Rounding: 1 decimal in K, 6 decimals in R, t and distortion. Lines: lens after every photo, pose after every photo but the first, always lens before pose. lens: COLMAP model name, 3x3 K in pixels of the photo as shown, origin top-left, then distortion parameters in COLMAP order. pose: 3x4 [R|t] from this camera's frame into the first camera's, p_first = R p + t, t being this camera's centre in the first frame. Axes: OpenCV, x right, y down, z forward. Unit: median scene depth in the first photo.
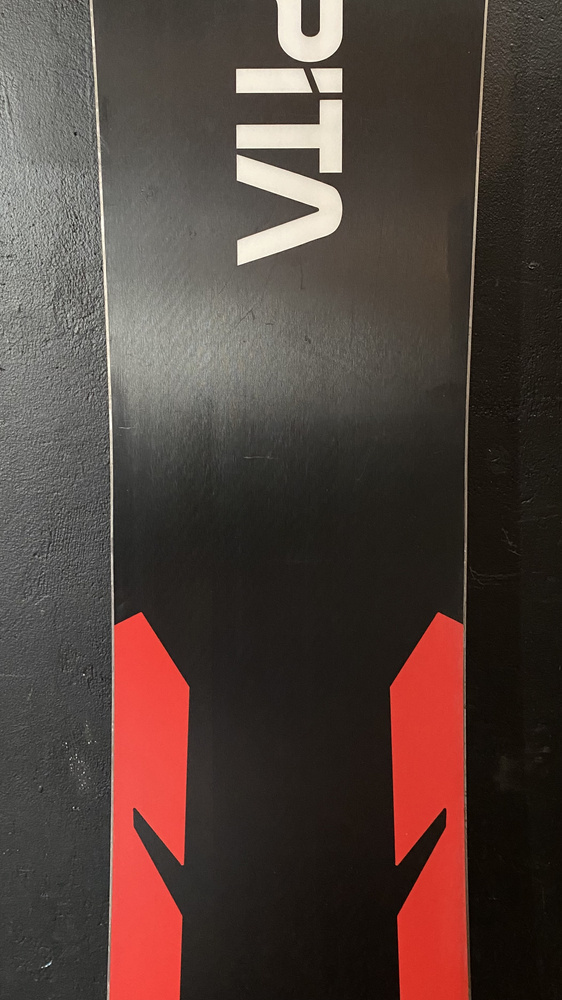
lens RADIAL K [[769.3, 0, 285.2], [0, 769.3, 495.9], [0, 0, 1]] dist [0.001590, -0.011044]
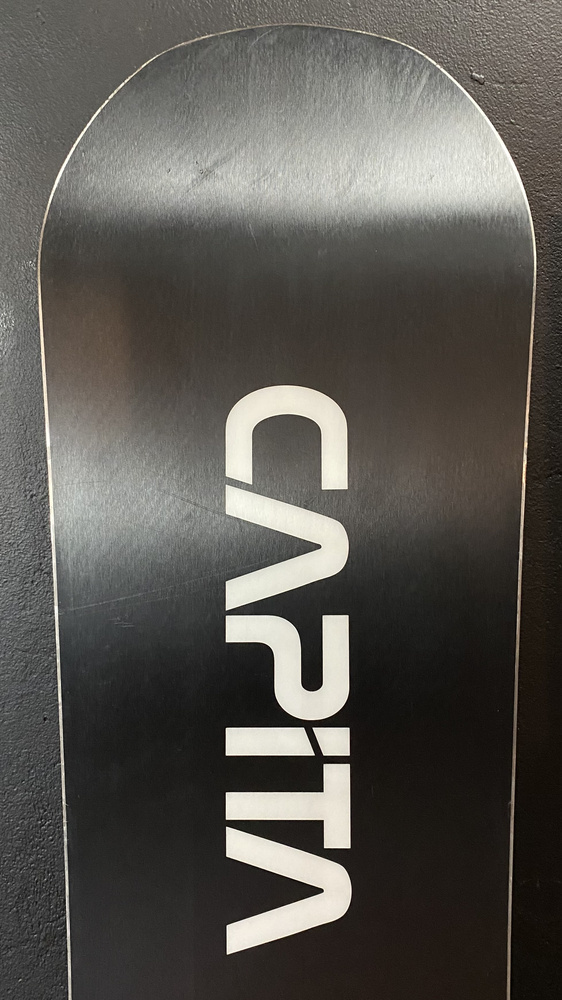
lens RADIAL K [[769.3, 0, 279.0], [0, 769.3, 499.3], [0, 0, 1]] dist [0.001590, -0.011044]
pose [[0.999868, -0.002454, -0.016031, 0.009696], [0.001230, 0.997110, -0.075965, -0.736510], [0.016171, 0.075935, 0.996982, 0.125312]]
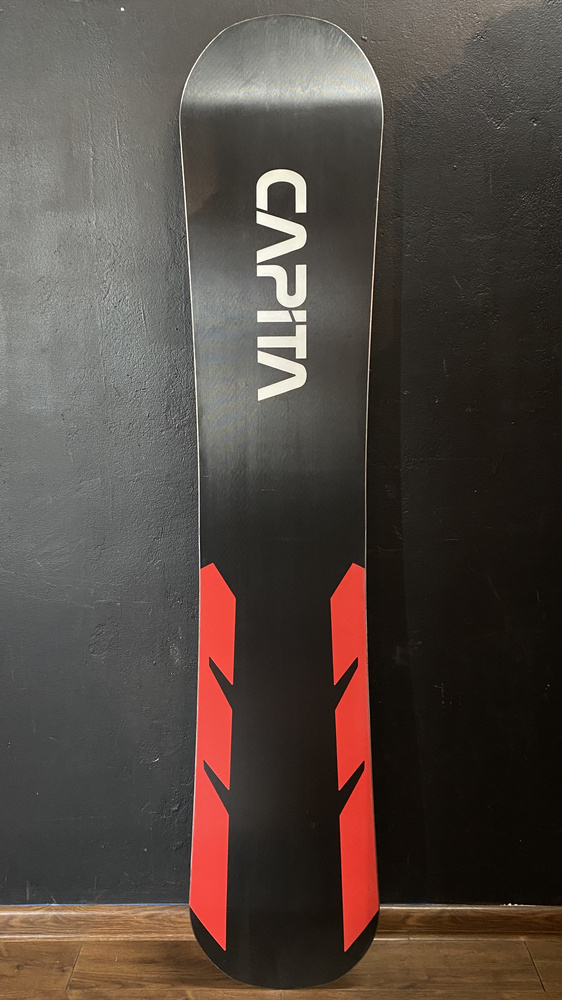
lens RADIAL K [[769.3, 0, 282.0], [0, 769.3, 534.3], [0, 0, 1]] dist [0.001590, -0.011044]
pose [[0.999762, -0.000860, -0.021797, 0.052155], [0.001299, 0.999797, 0.020113, 0.030482], [0.021775, -0.020136, 0.999560, -1.167657]]
